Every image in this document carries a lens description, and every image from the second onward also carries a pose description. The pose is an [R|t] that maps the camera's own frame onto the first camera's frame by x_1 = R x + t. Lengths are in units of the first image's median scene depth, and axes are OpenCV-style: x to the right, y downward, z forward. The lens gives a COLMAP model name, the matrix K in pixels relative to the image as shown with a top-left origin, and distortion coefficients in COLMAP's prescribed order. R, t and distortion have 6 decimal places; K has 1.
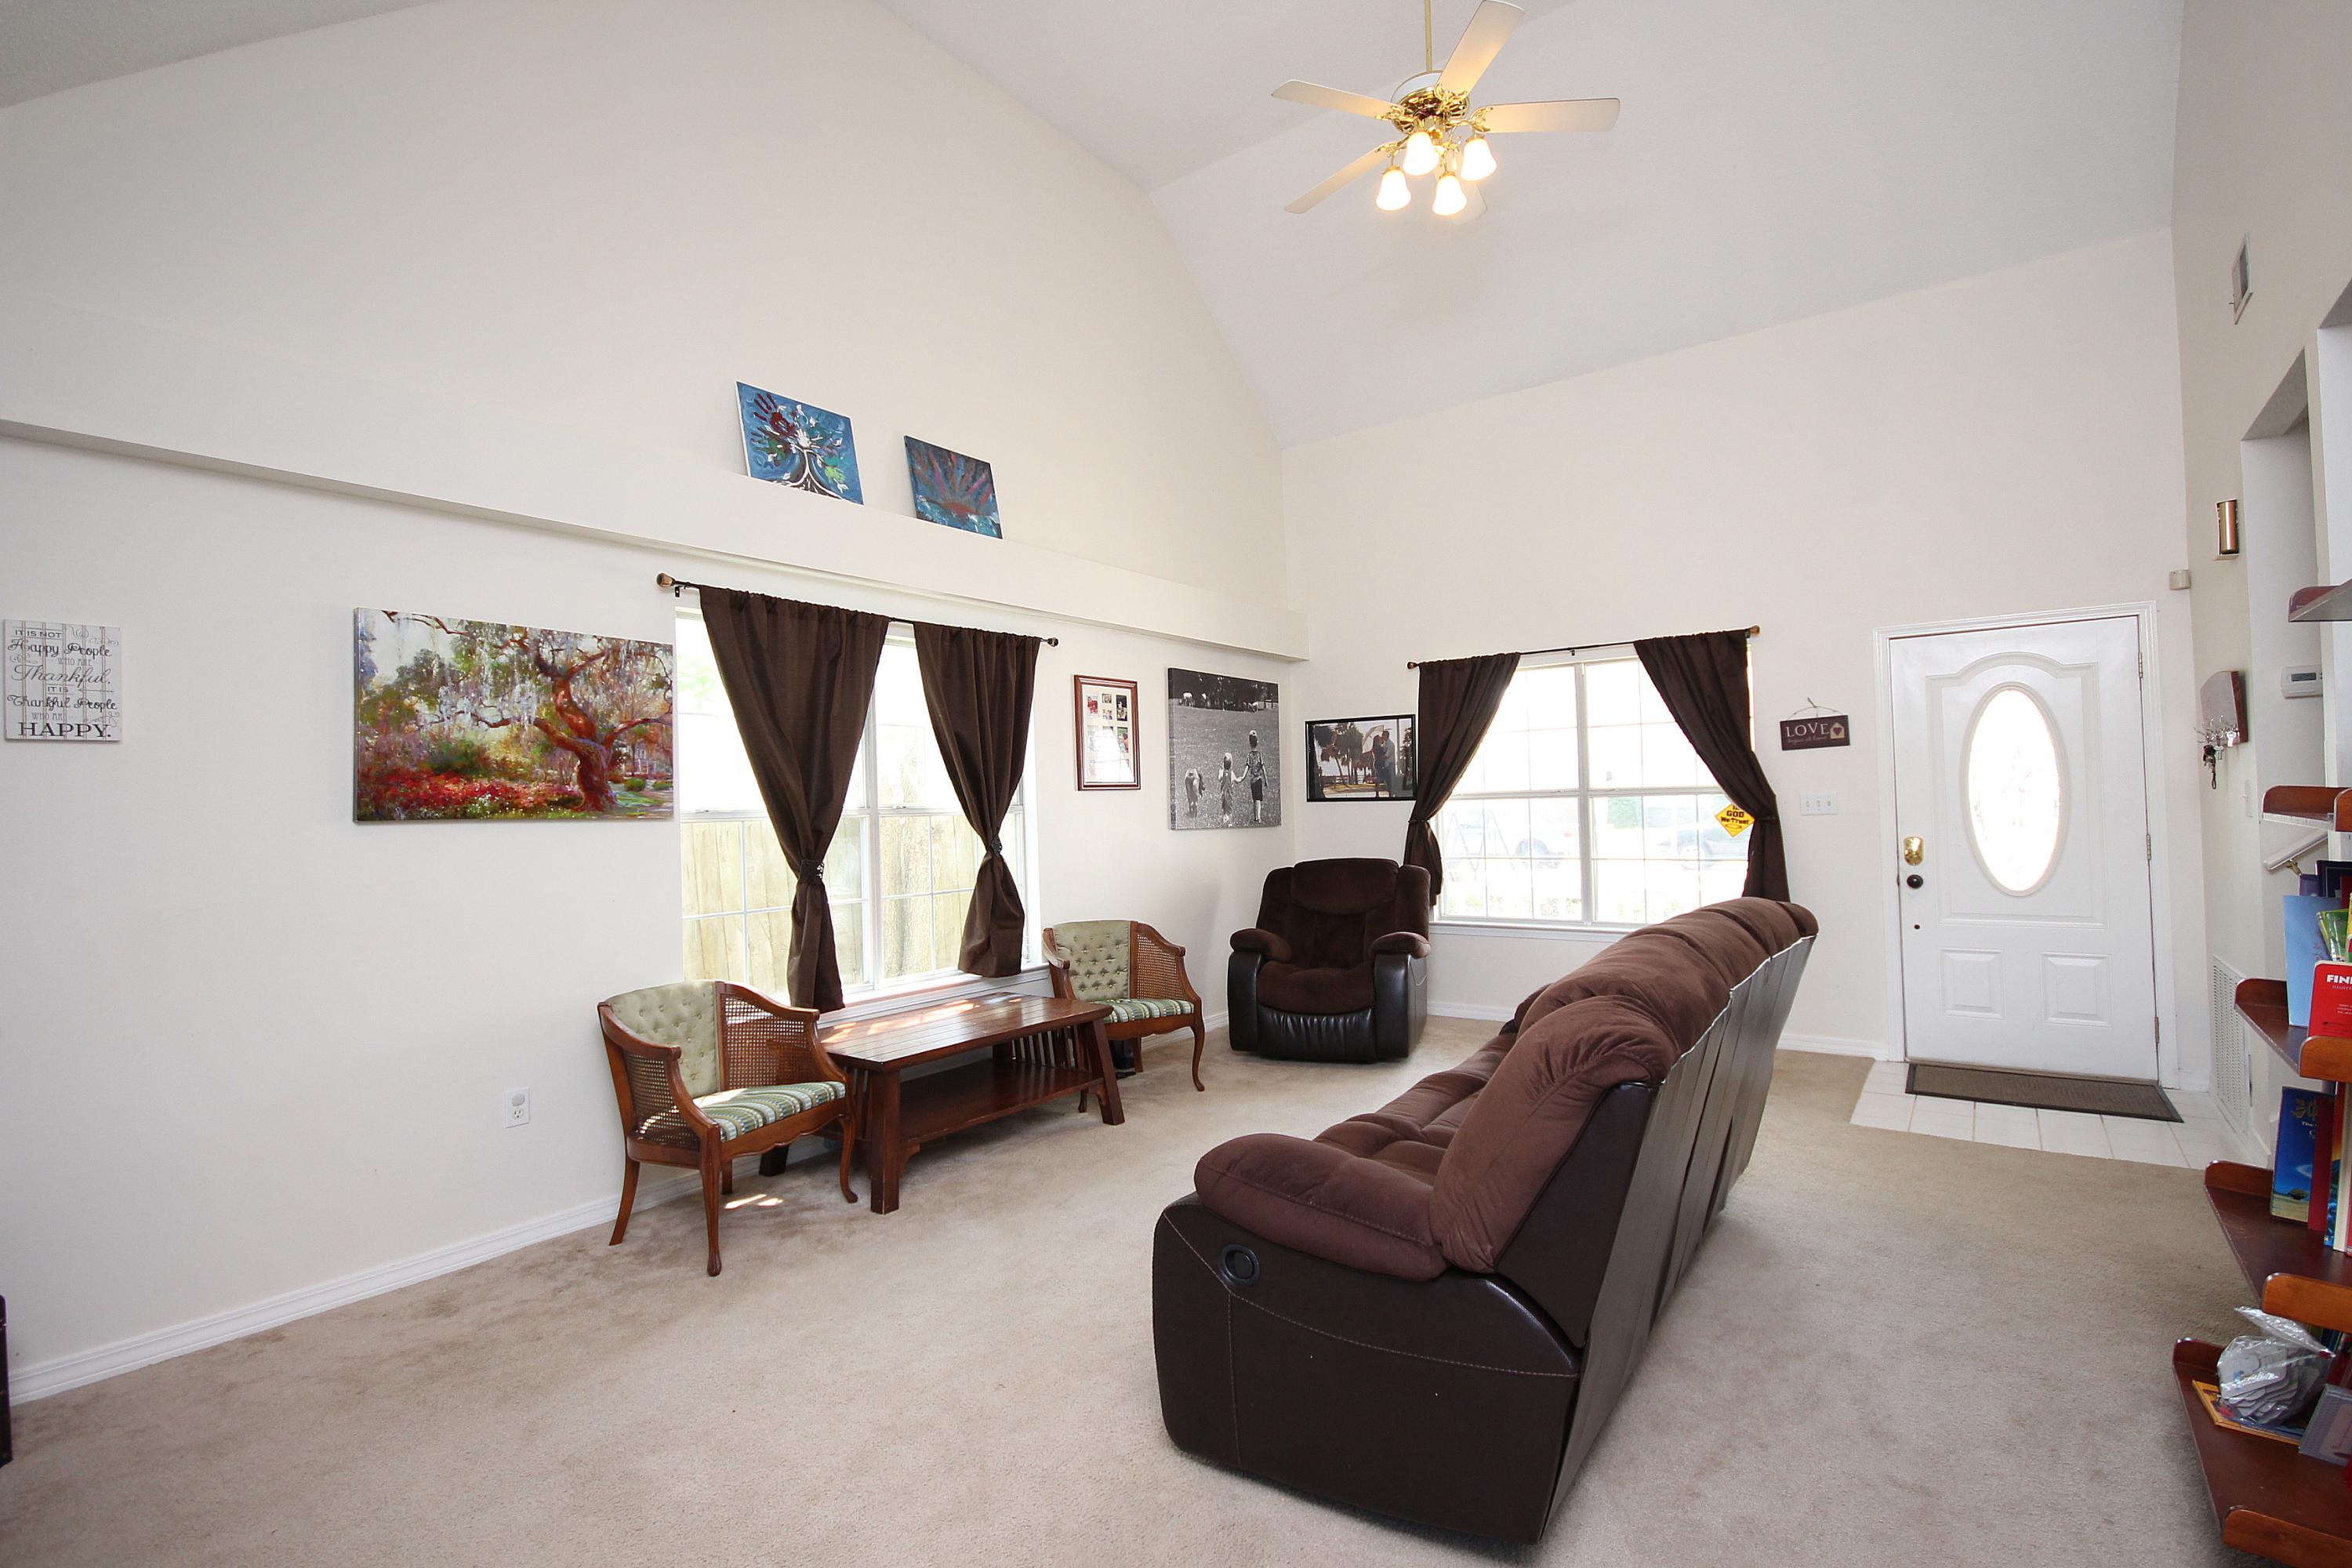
lens RADIAL K [[1085.9, 0, 1189.2], [0, 1085.9, 797.1], [0, 0, 1]] dist [0.001641, -0.004744]
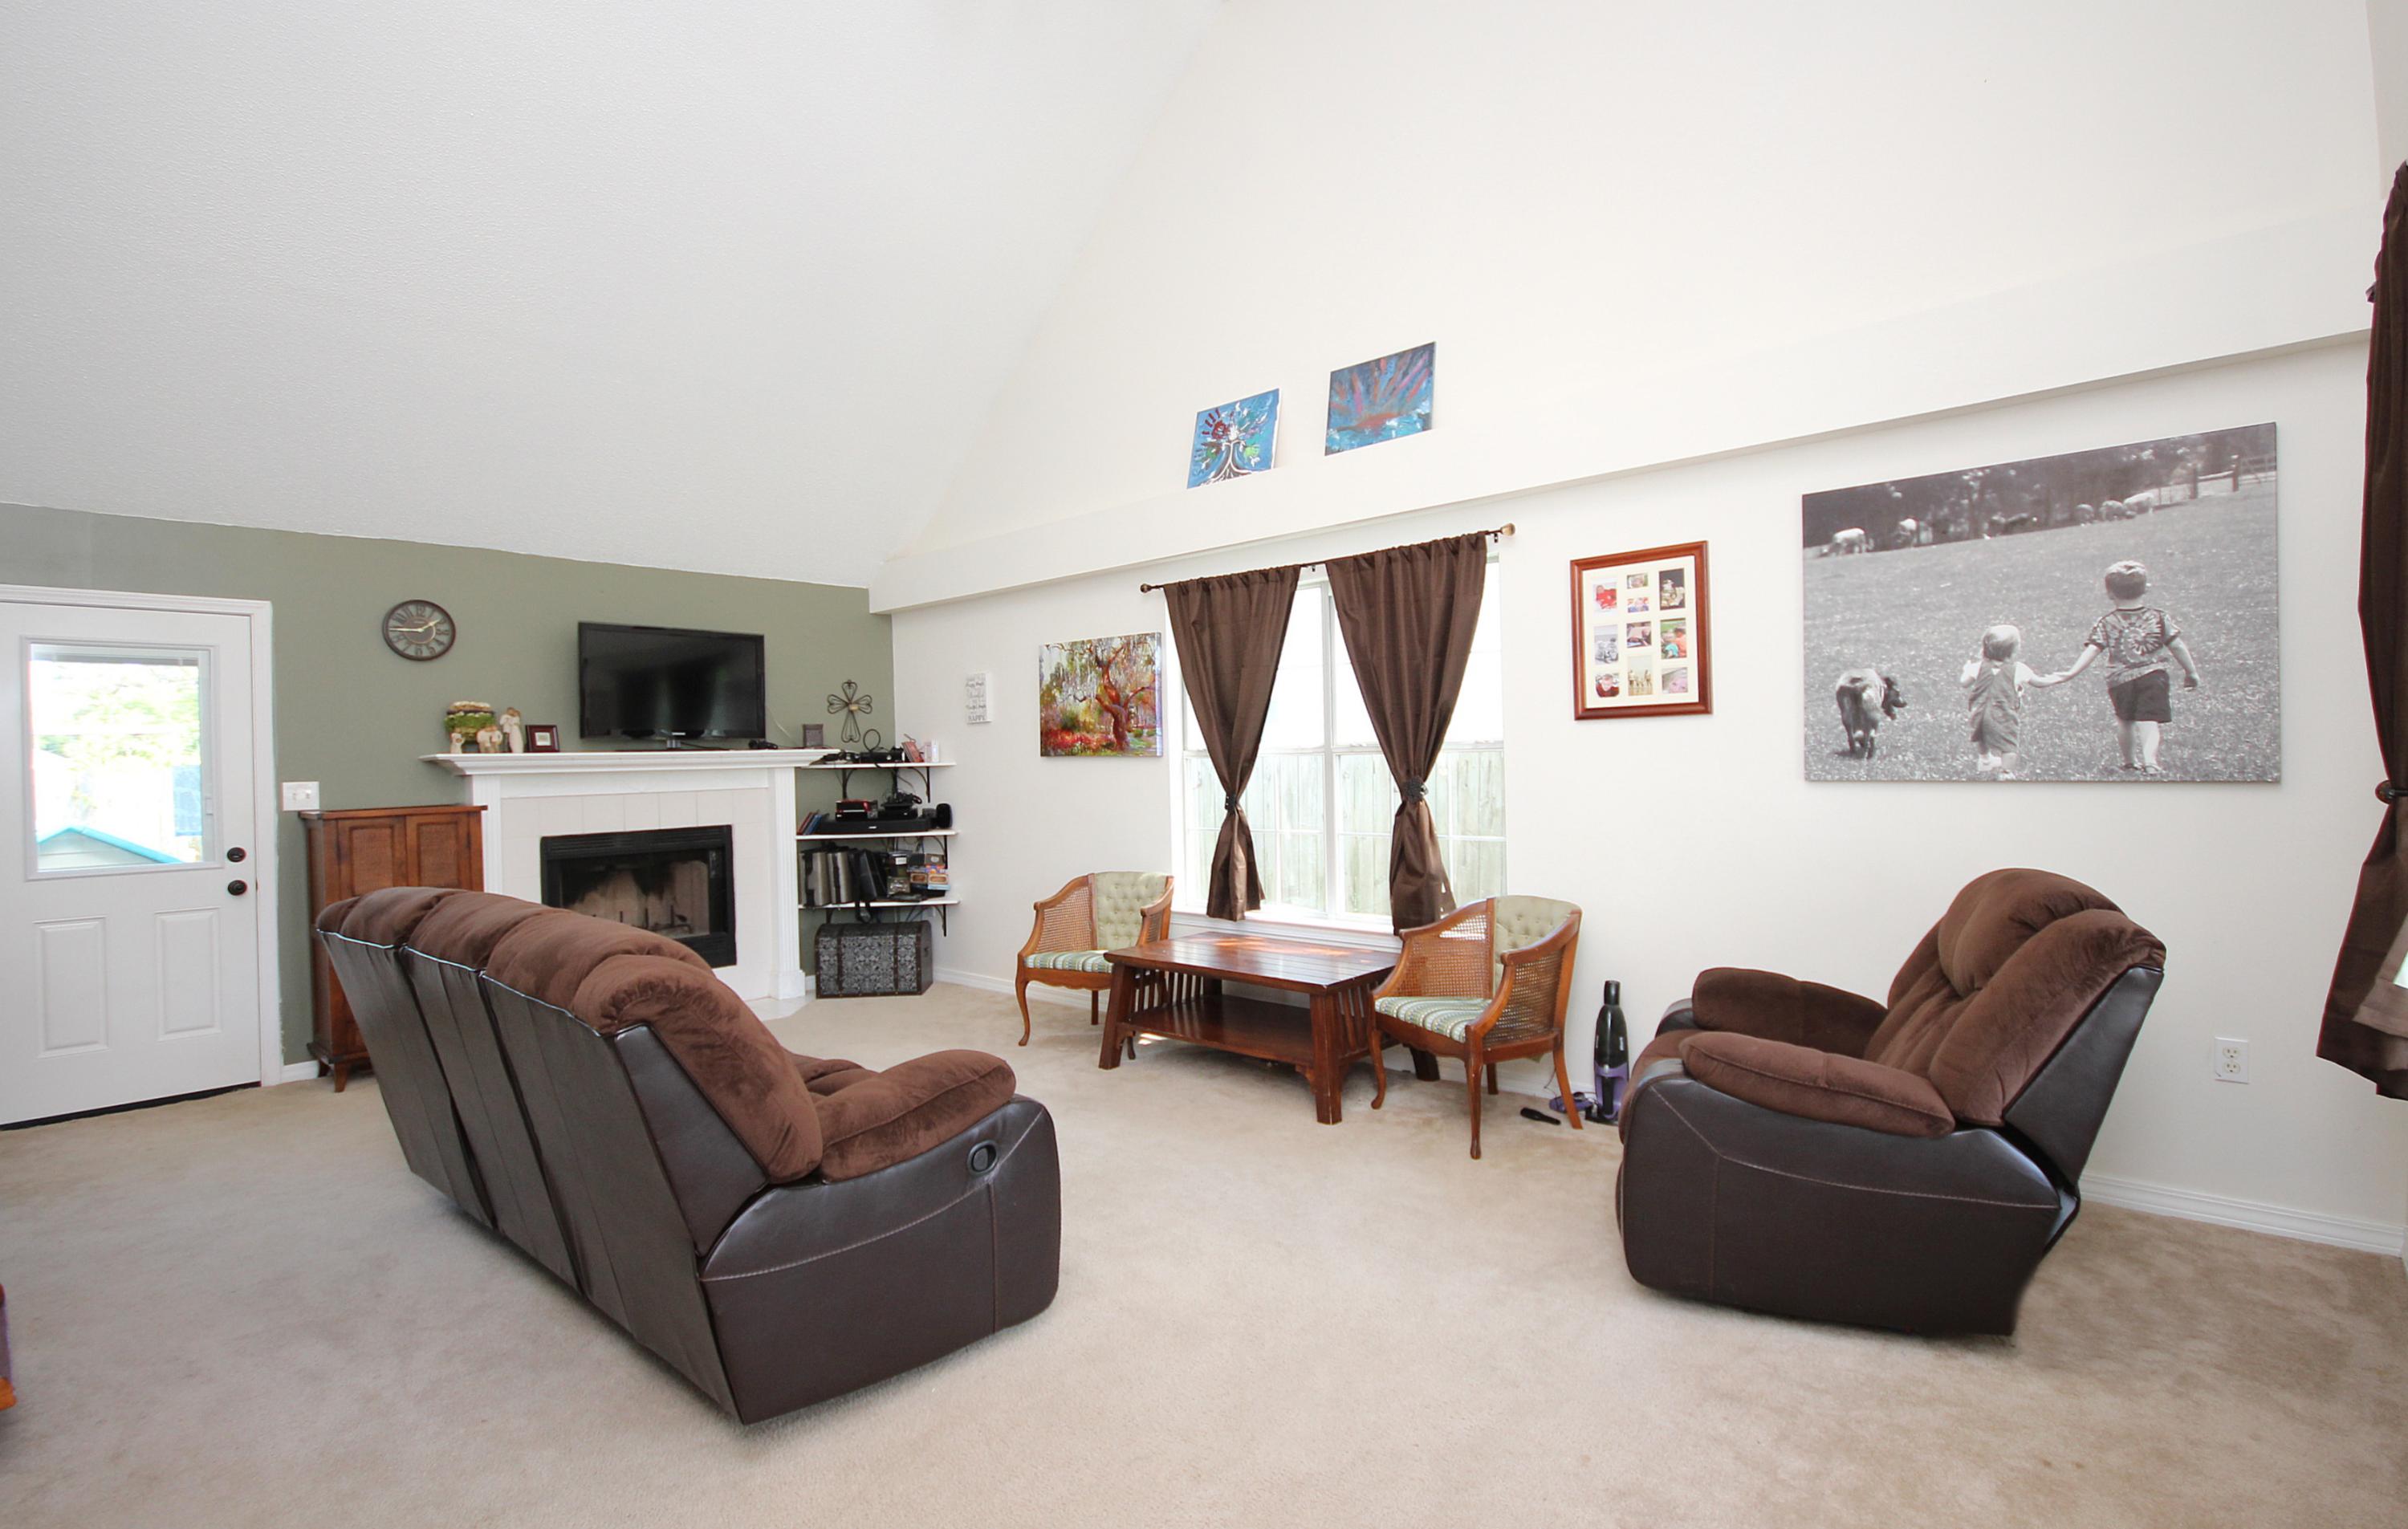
lens RADIAL K [[1152.1, 0, 1225.4], [0, 1152.1, 762.9], [0, 0, 1]] dist [-0.013902, 0.003334]
pose [[-0.101022, 0.035376, -0.994255, 1.007151], [0.037004, 0.998810, 0.031778, -0.015822], [0.994196, -0.033581, -0.102211, 1.247099]]
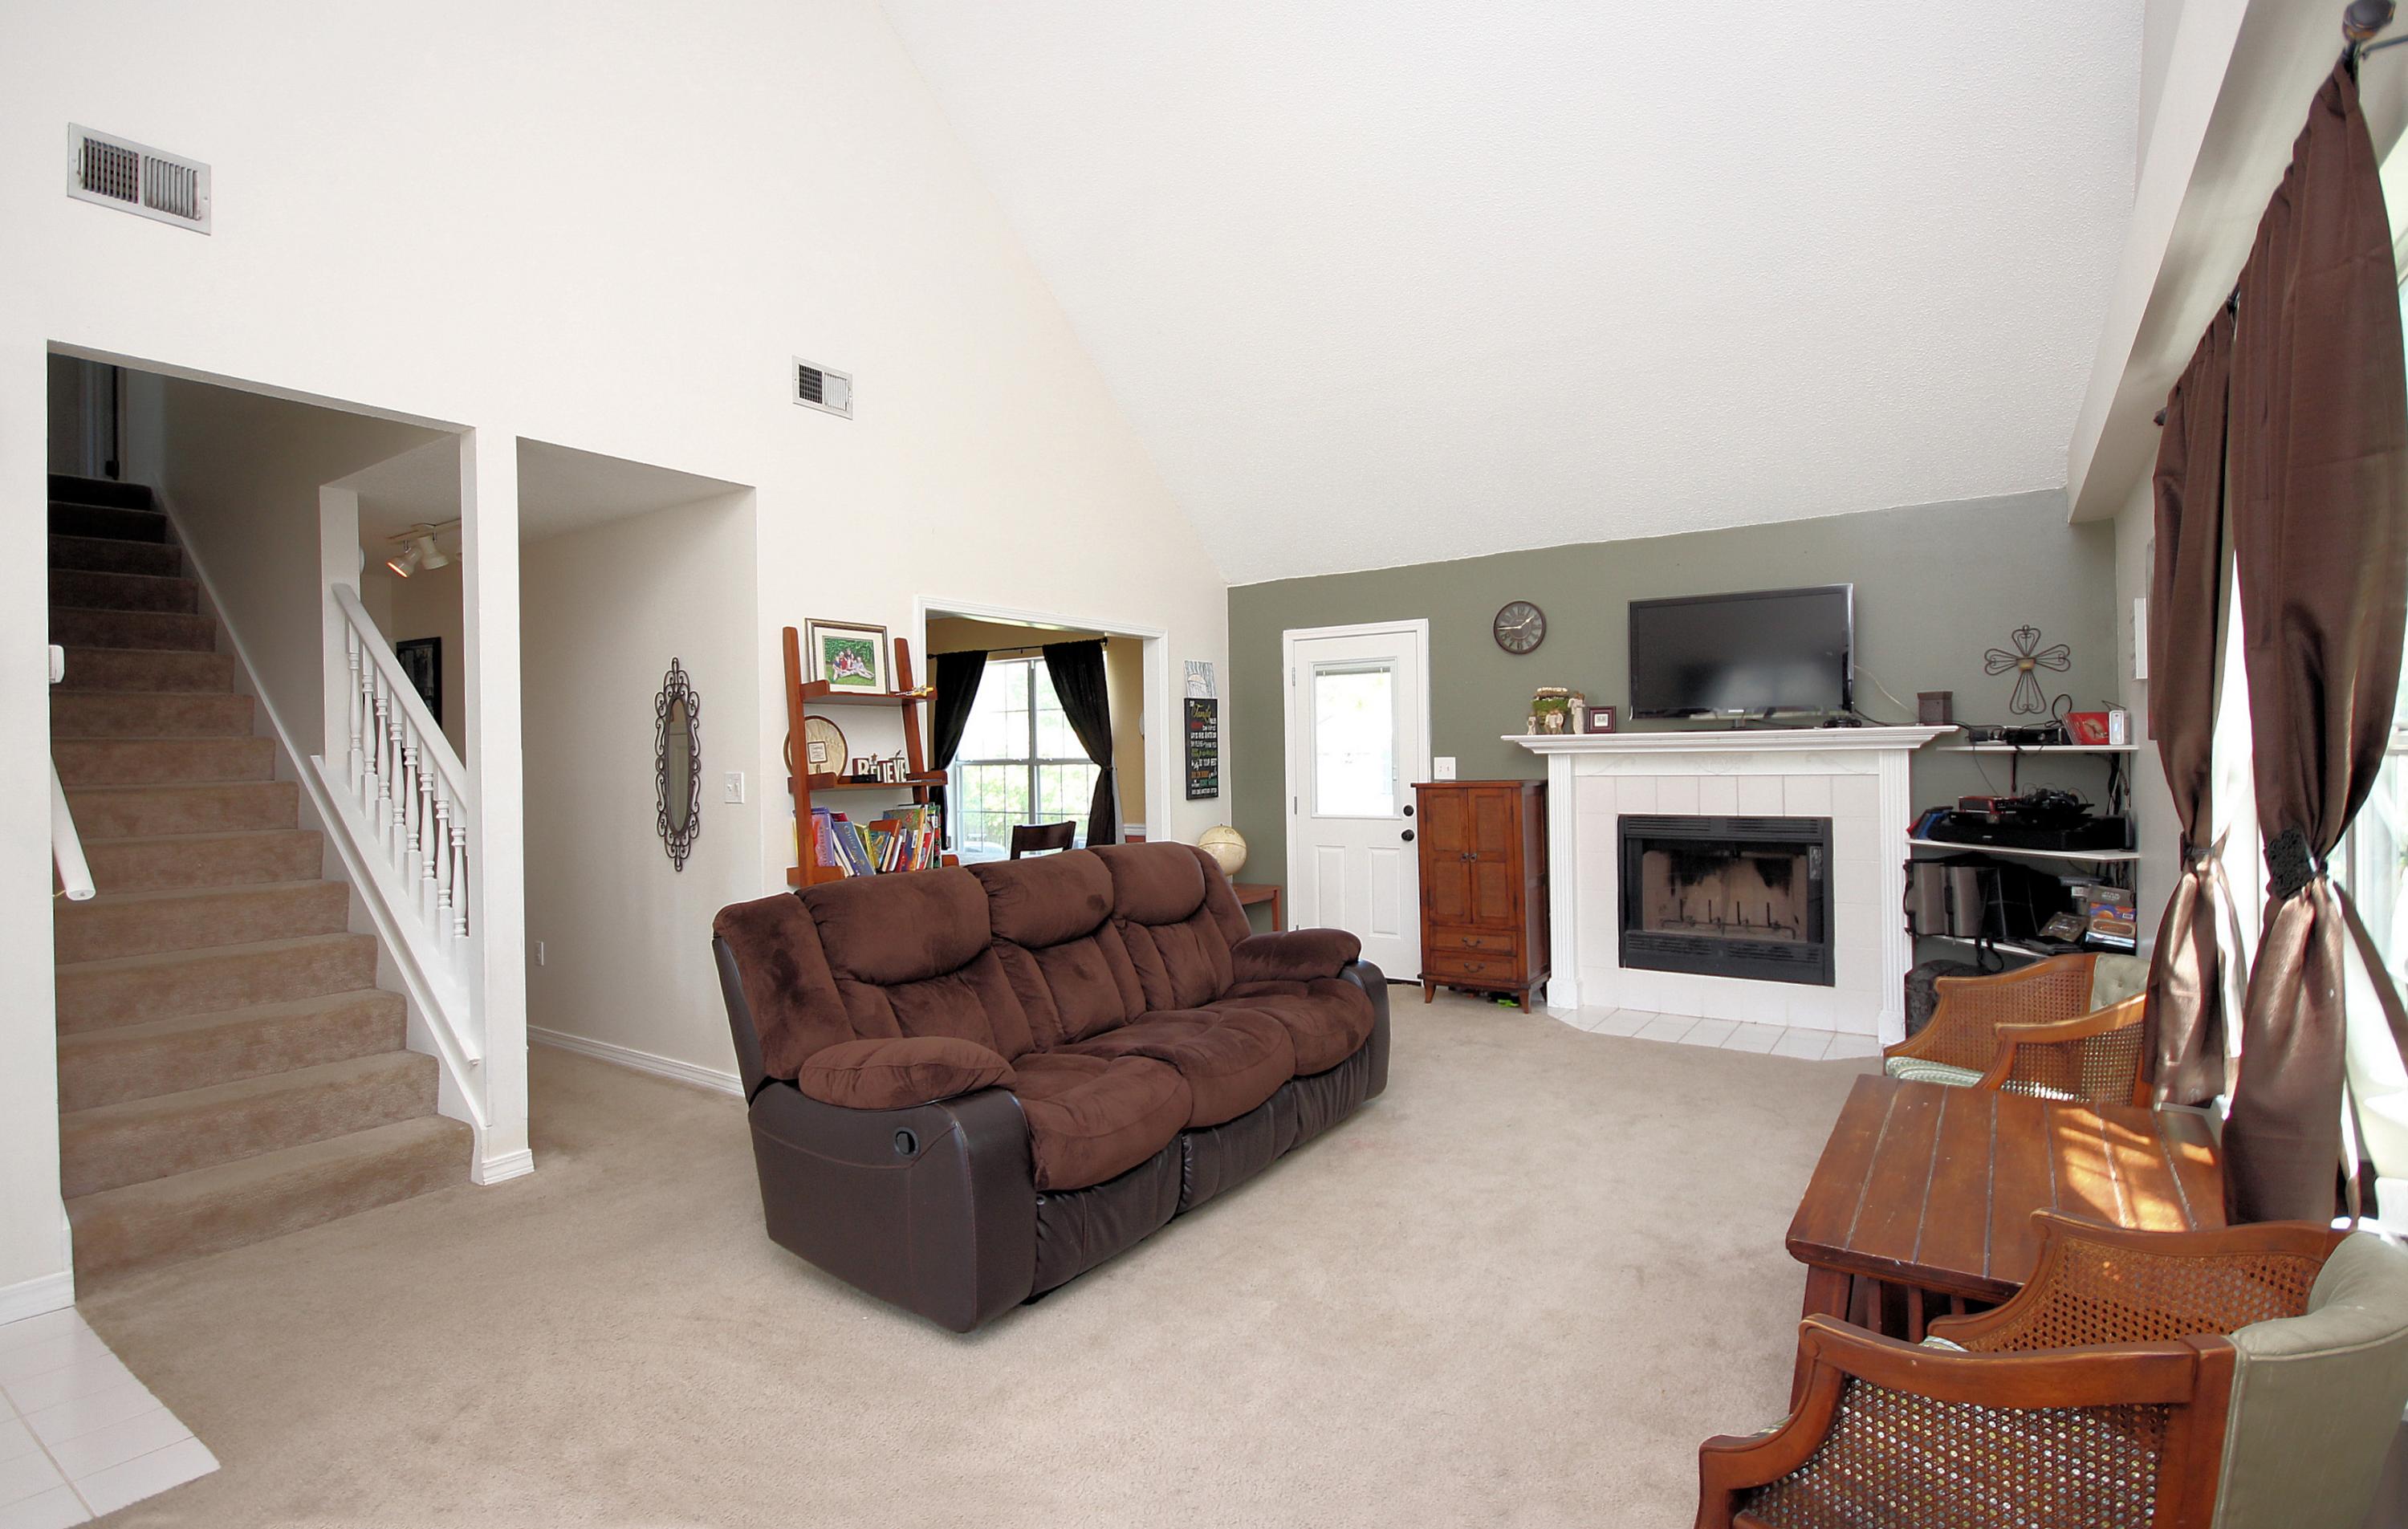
lens RADIAL K [[1152.1, 0, 1200.3], [0, 1152.1, 775.2], [0, 0, 1]] dist [-0.013902, 0.003334]
pose [[-0.998746, 0.043738, -0.024365, 0.190001], [0.043535, 0.999013, 0.008820, 0.004284], [0.024726, 0.007749, -0.999664, 1.742145]]
